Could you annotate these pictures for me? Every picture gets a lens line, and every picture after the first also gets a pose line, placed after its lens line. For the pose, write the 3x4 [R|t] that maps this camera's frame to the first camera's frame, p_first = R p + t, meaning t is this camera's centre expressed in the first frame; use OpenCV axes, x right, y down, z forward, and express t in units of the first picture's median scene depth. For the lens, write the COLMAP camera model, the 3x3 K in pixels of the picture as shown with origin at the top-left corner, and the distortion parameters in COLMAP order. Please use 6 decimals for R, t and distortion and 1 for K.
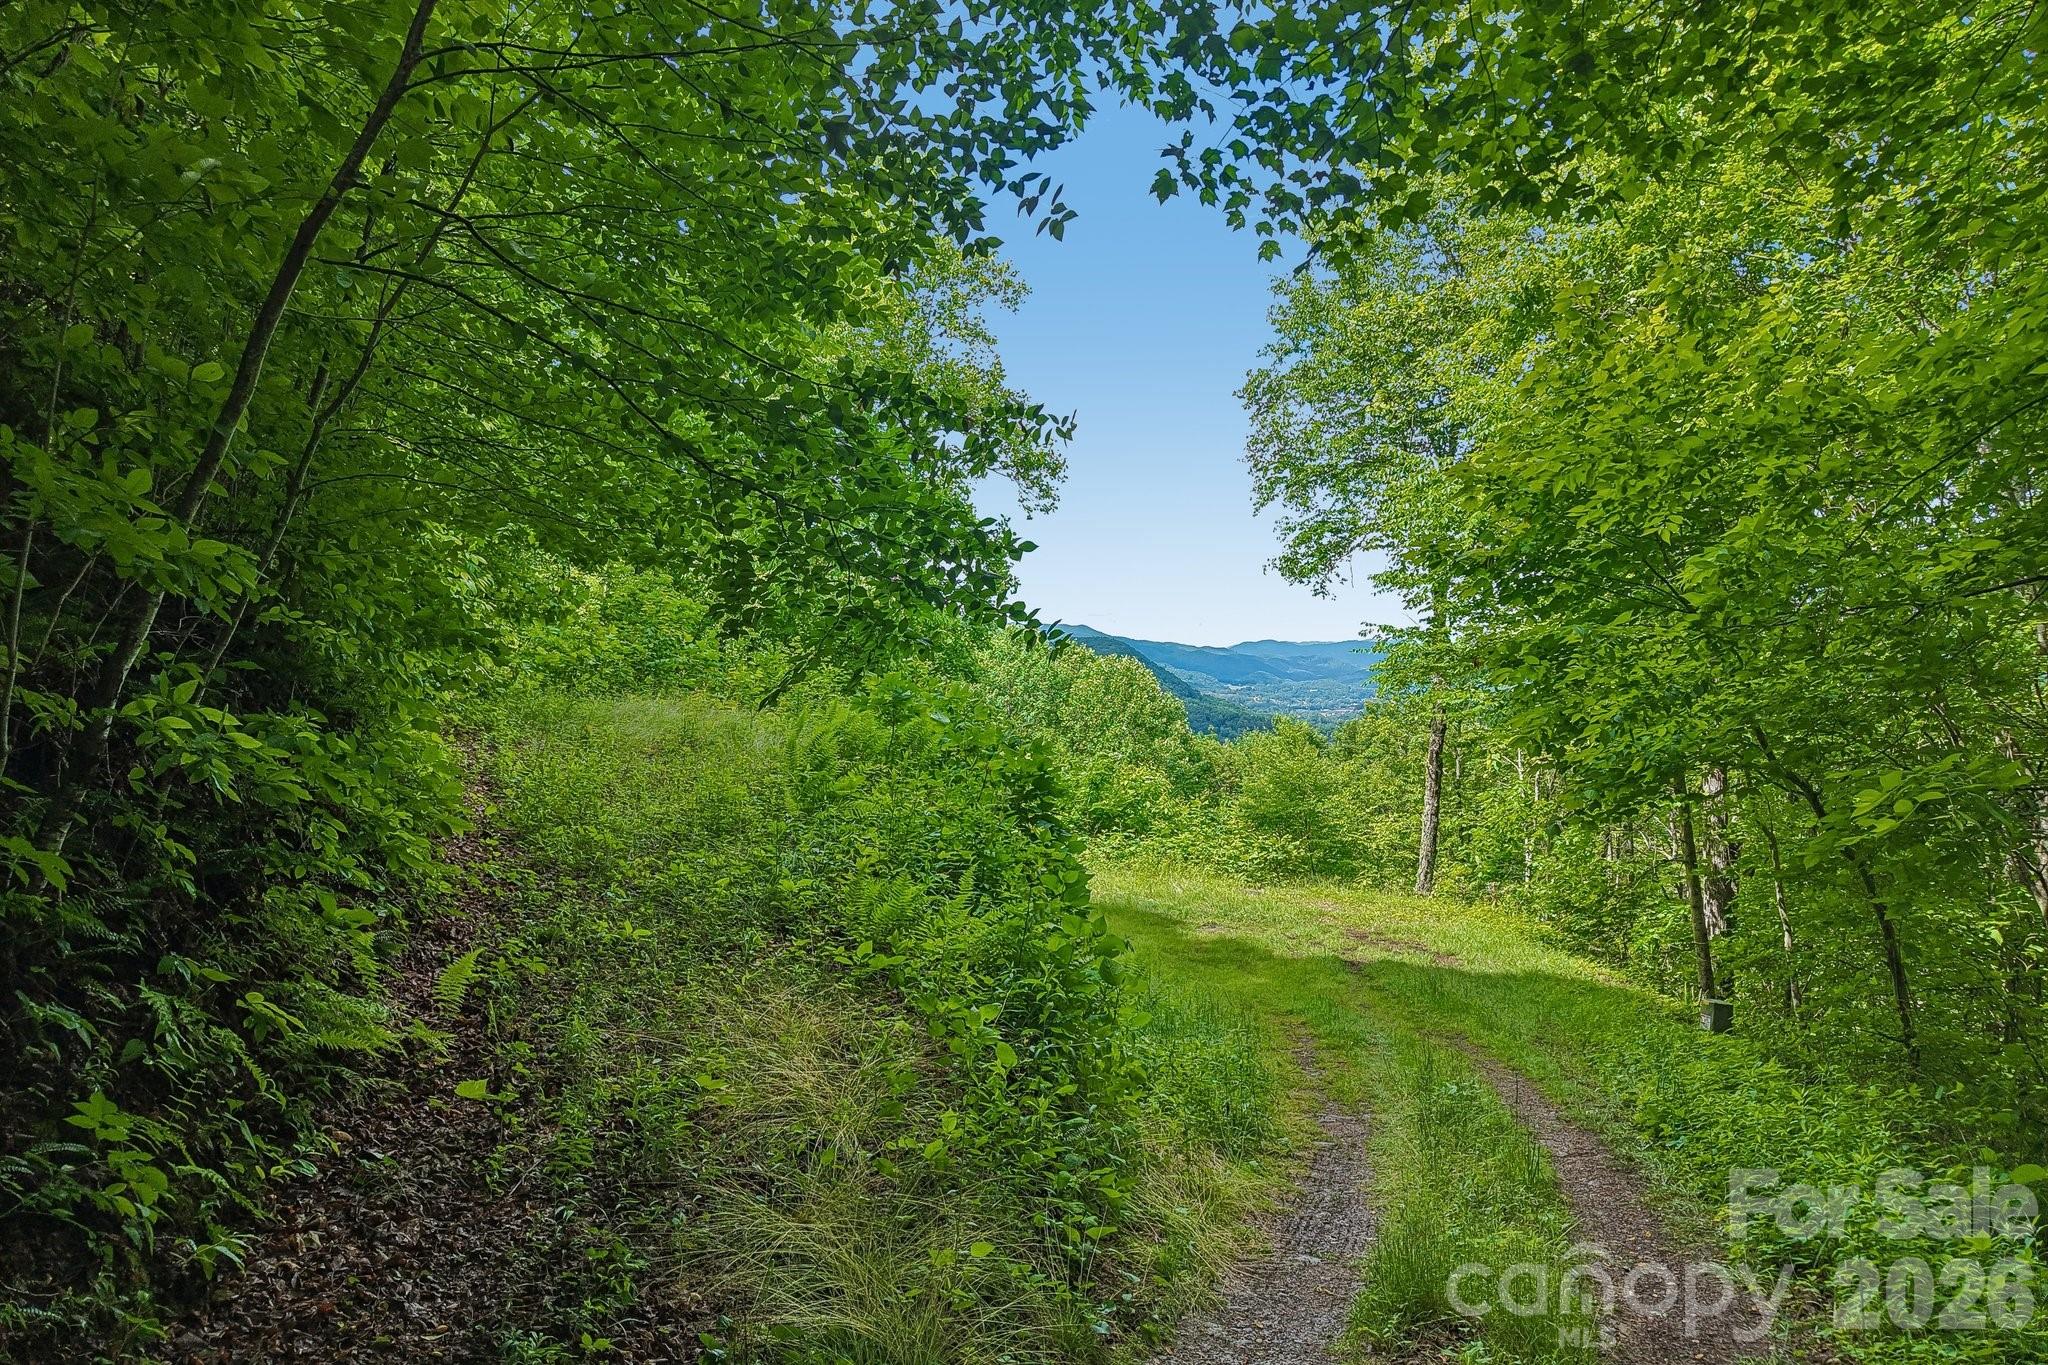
lens RADIAL K [[1388.9, 0, 1025.0], [0, 1388.9, 676.4], [0, 0, 1]] dist [0.122531, -0.128725]
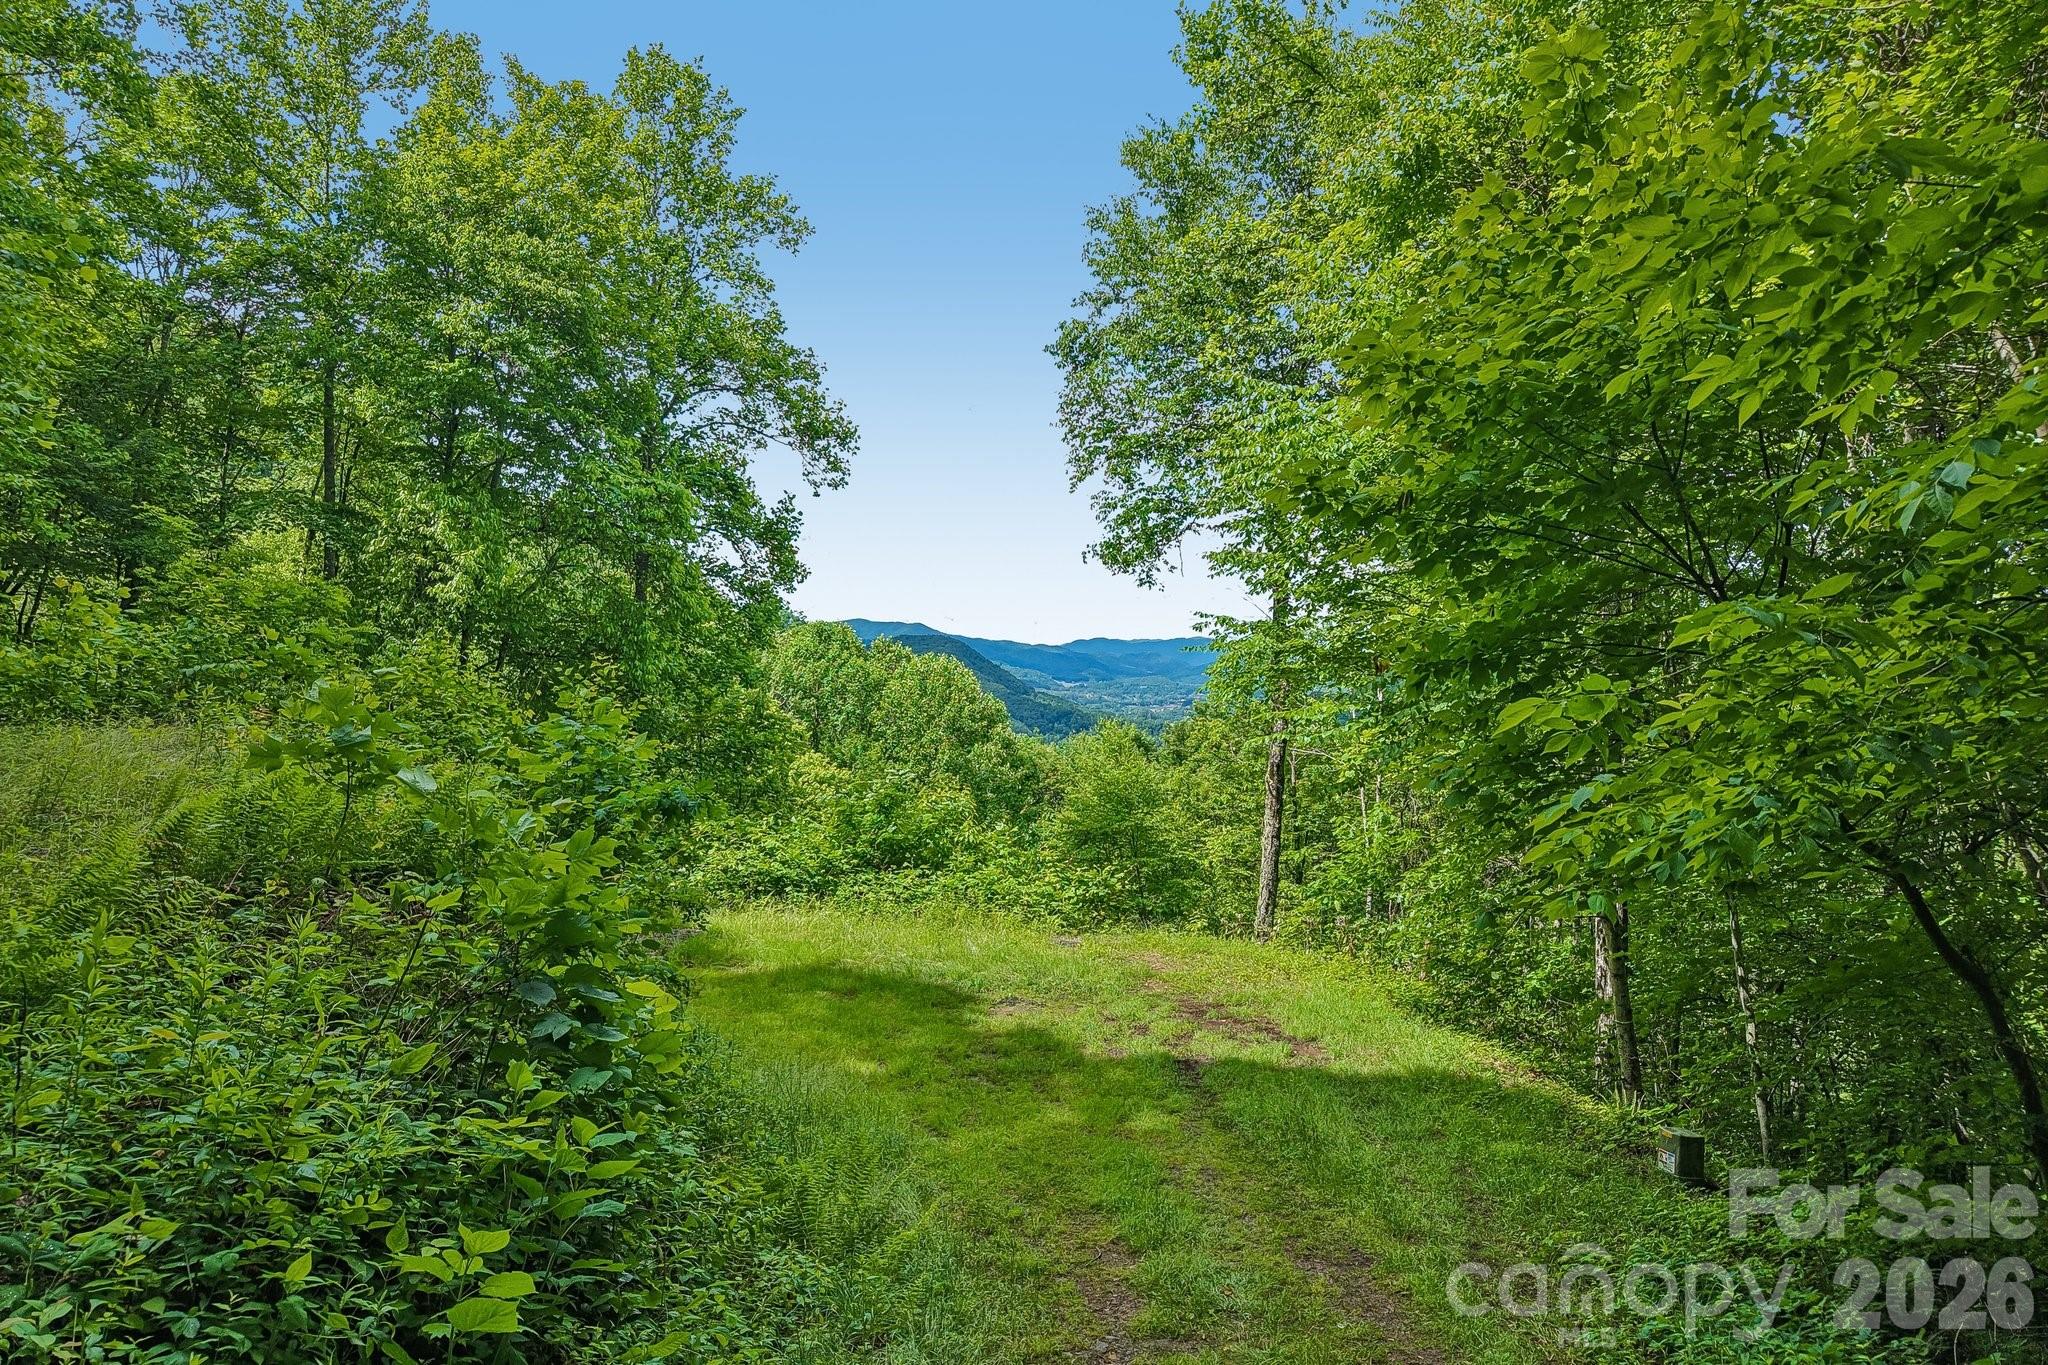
lens RADIAL K [[1388.9, 0, 1025.0], [0, 1388.9, 676.4], [0, 0, 1]] dist [0.122531, -0.128725]
pose [[0.993001, -0.005551, 0.117979, 0.034342], [0.005363, 0.999984, 0.001914, -0.003295], [-0.117988, -0.001268, 0.993014, 0.151338]]
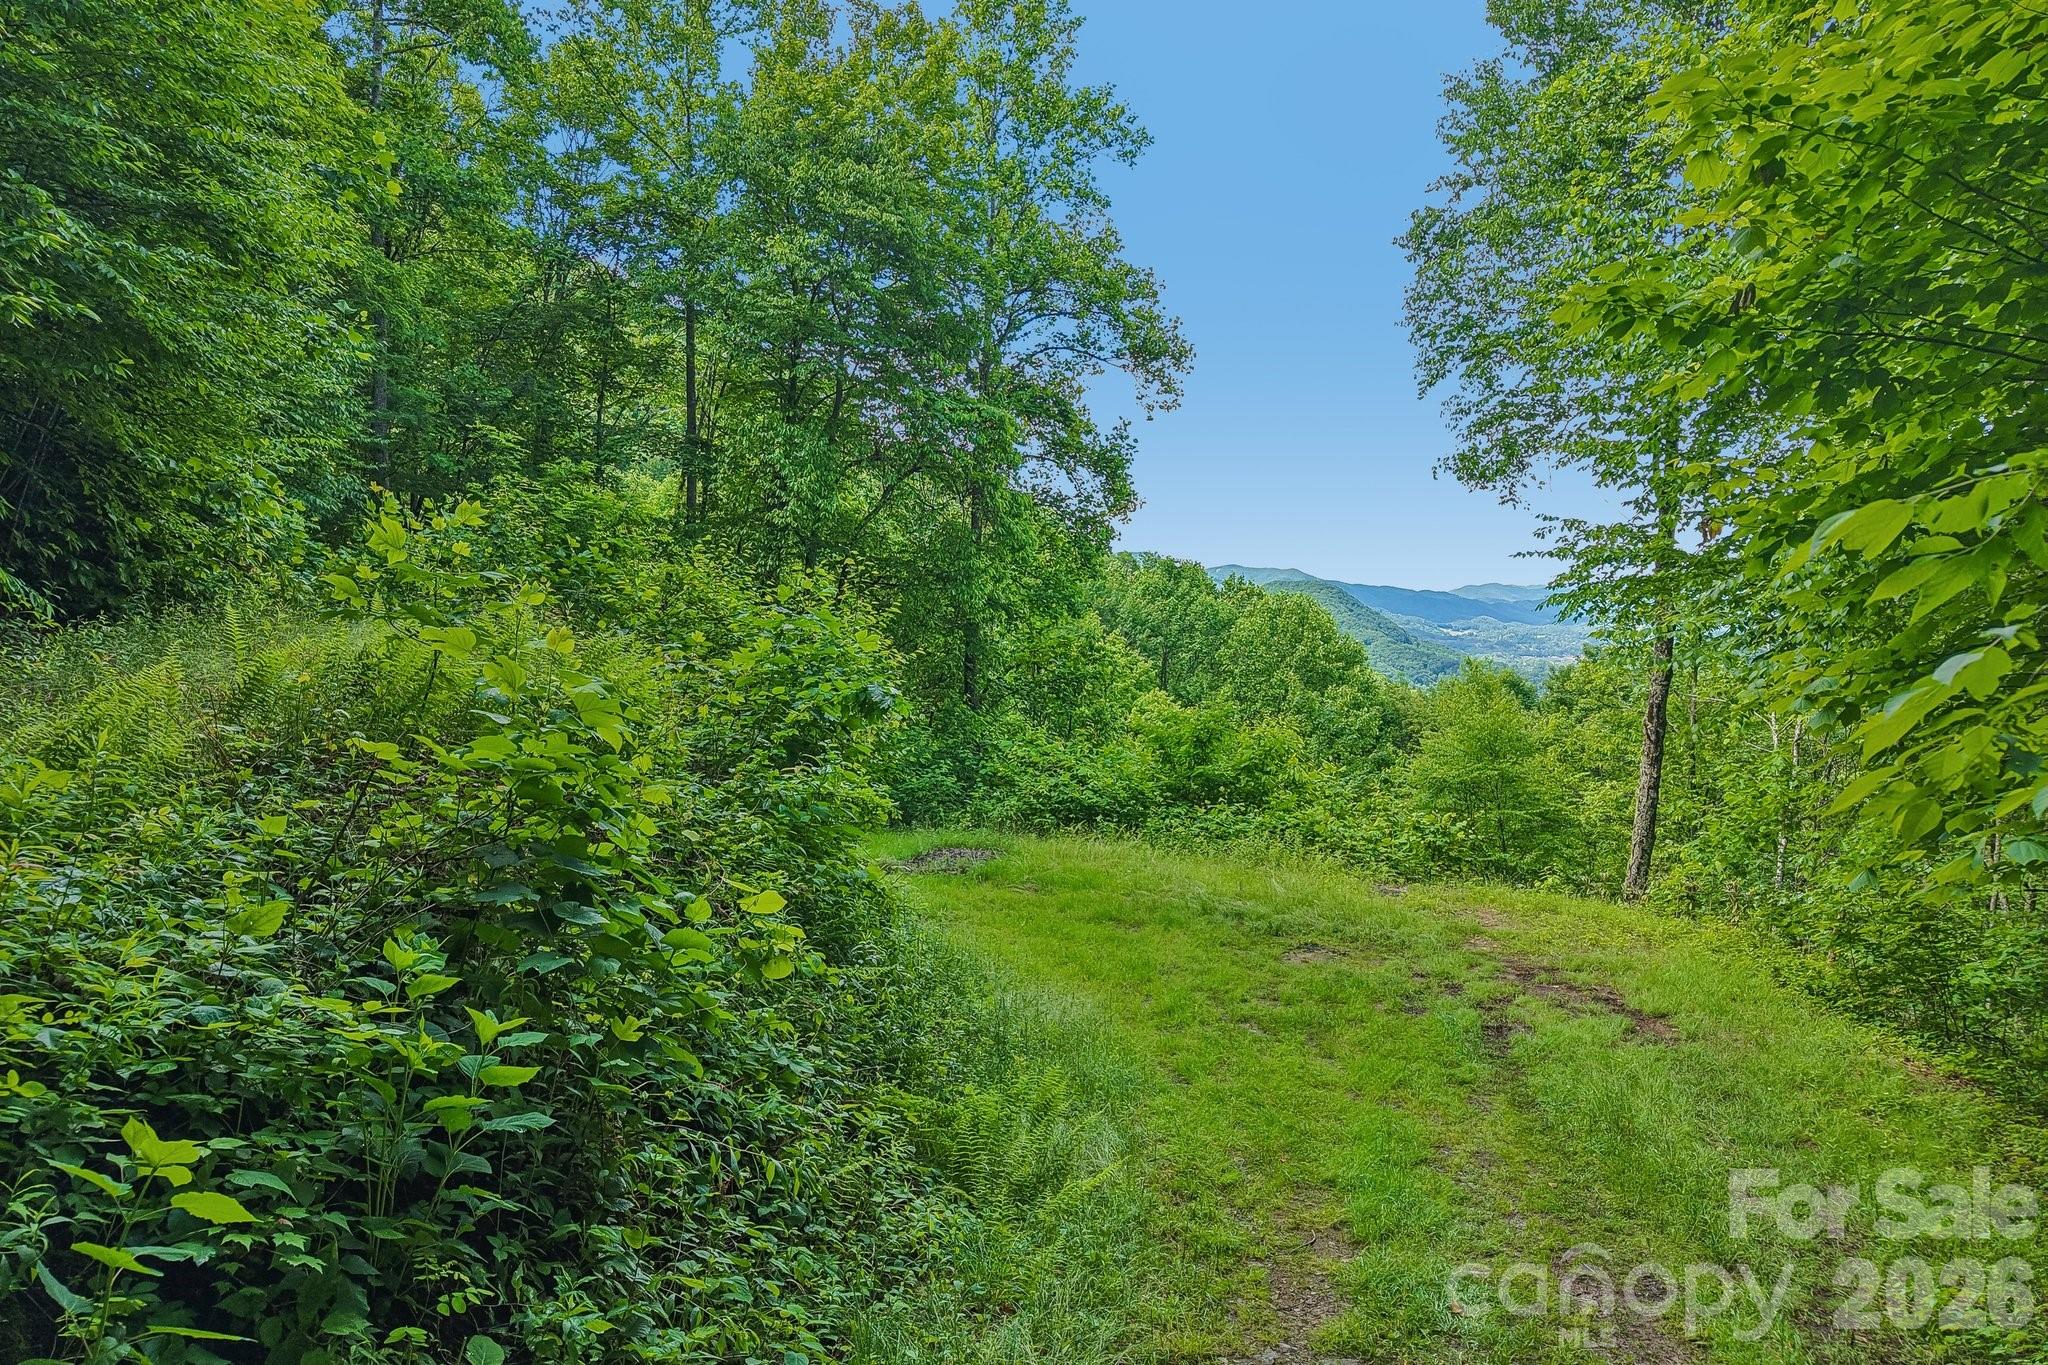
lens RADIAL K [[1388.9, 0, 1025.0], [0, 1388.9, 676.4], [0, 0, 1]] dist [0.122531, -0.128725]
pose [[0.989156, 0.008264, -0.146633, 0.063230], [-0.002448, 0.999205, 0.039801, 0.008005], [0.146845, -0.039010, 0.988390, 0.187496]]
